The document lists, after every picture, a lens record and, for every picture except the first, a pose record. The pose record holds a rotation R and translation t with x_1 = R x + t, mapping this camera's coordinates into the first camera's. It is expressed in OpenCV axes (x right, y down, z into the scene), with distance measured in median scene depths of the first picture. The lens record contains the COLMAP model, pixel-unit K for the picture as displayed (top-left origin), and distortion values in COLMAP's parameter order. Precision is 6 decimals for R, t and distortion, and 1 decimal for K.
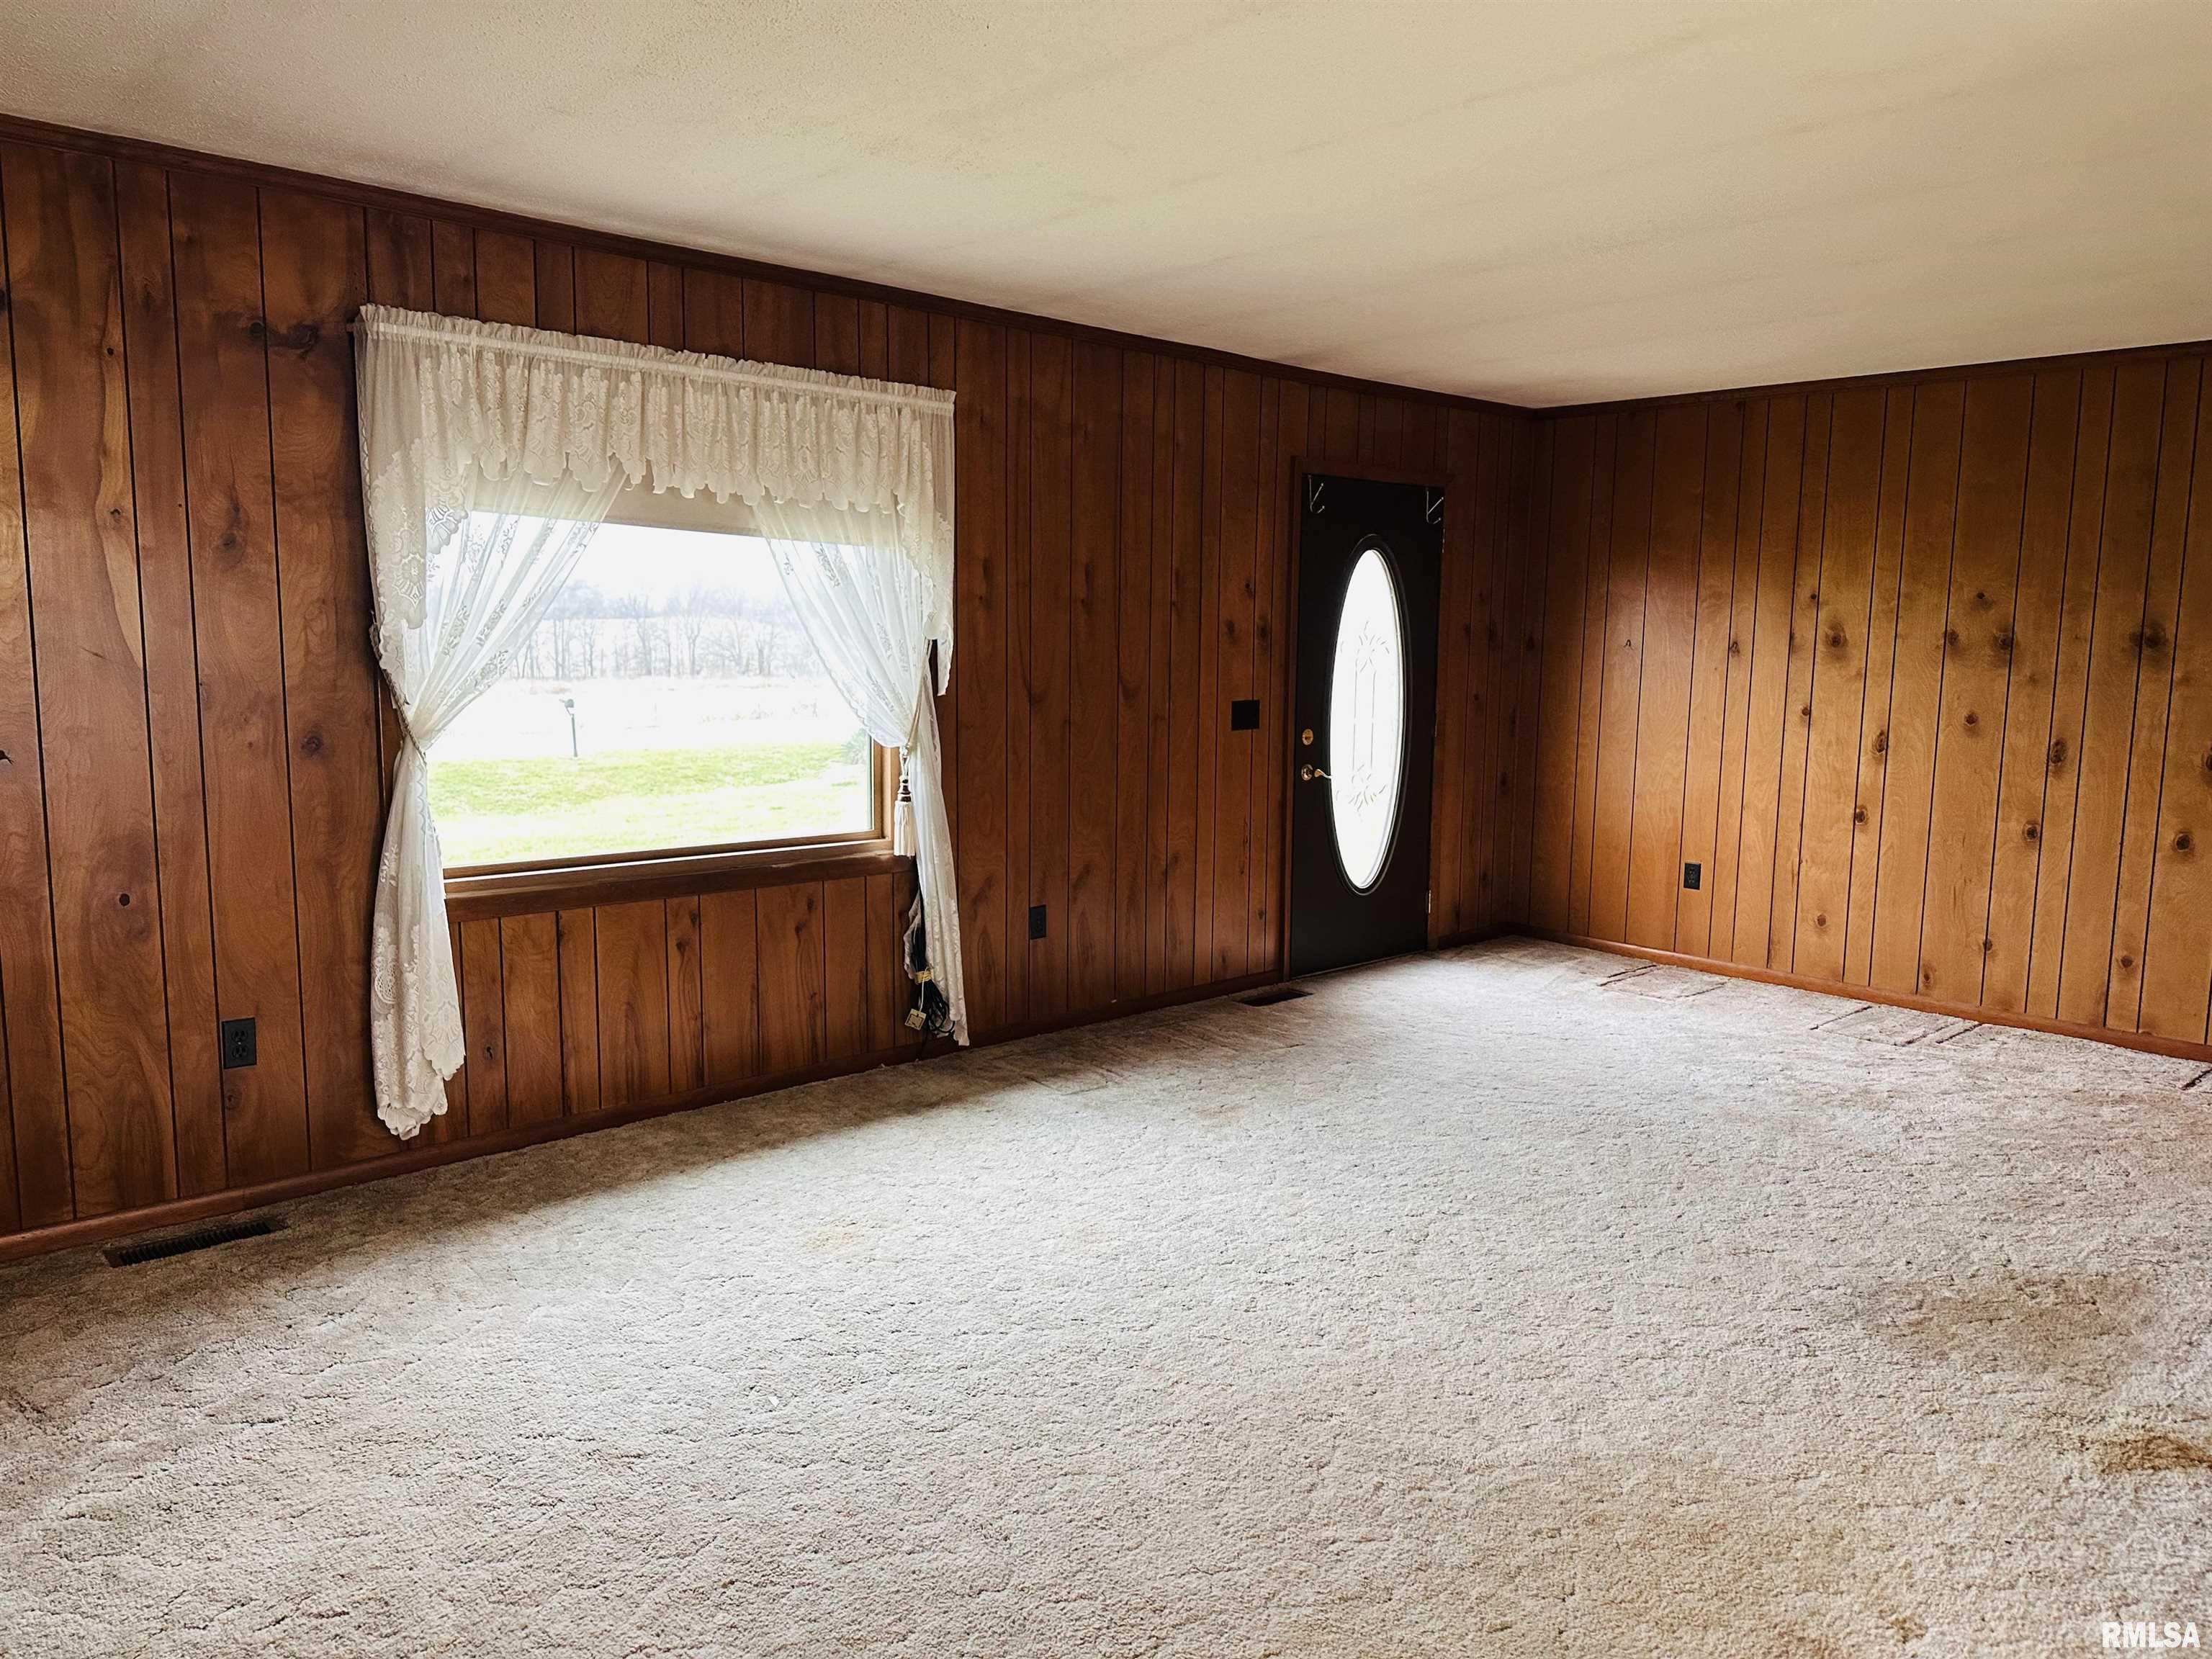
lens RADIAL K [[1557.3, 0, 1101.4], [0, 1557.3, 821.2], [0, 0, 1]] dist [0.042852, -0.064876]
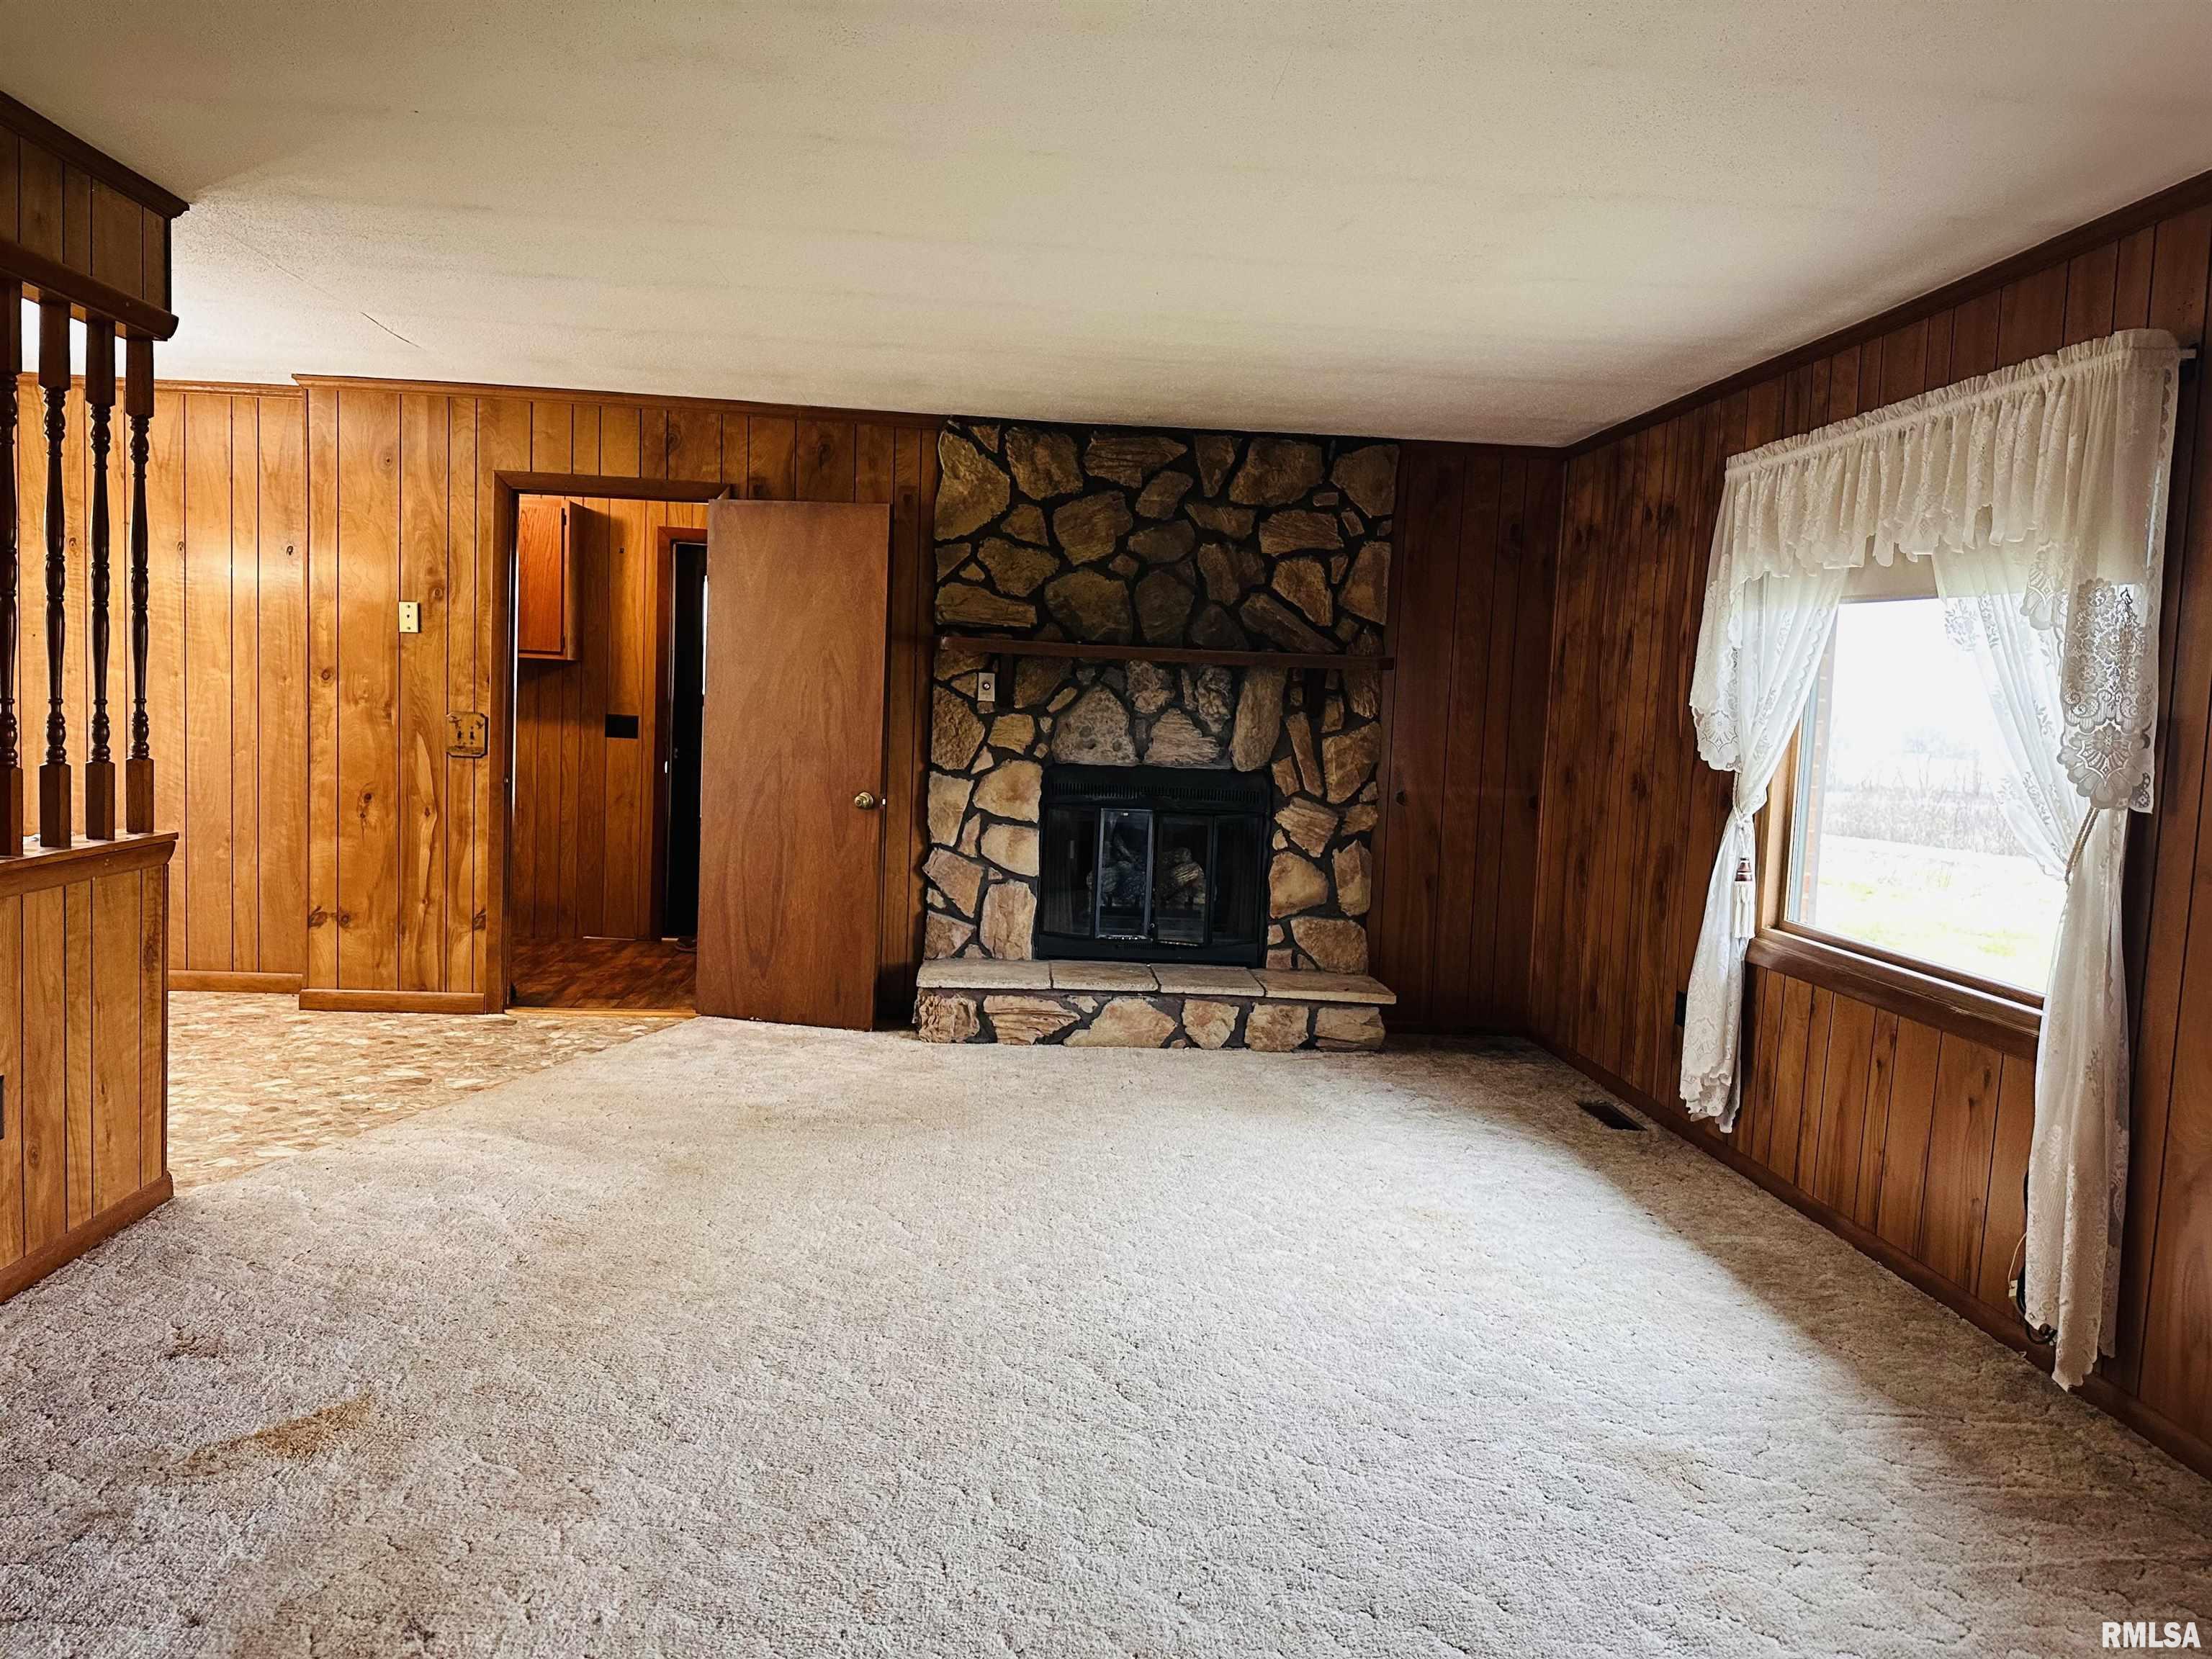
lens RADIAL K [[1569.4, 0, 1101.1], [0, 1569.4, 814.6], [0, 0, 1]] dist [0.000748, -0.005320]
pose [[-0.619624, 0.019038, -0.784668, 0.836176], [-0.150021, 0.978403, 0.142204, -0.142224], [0.770428, 0.205830, -0.603385, 1.387301]]
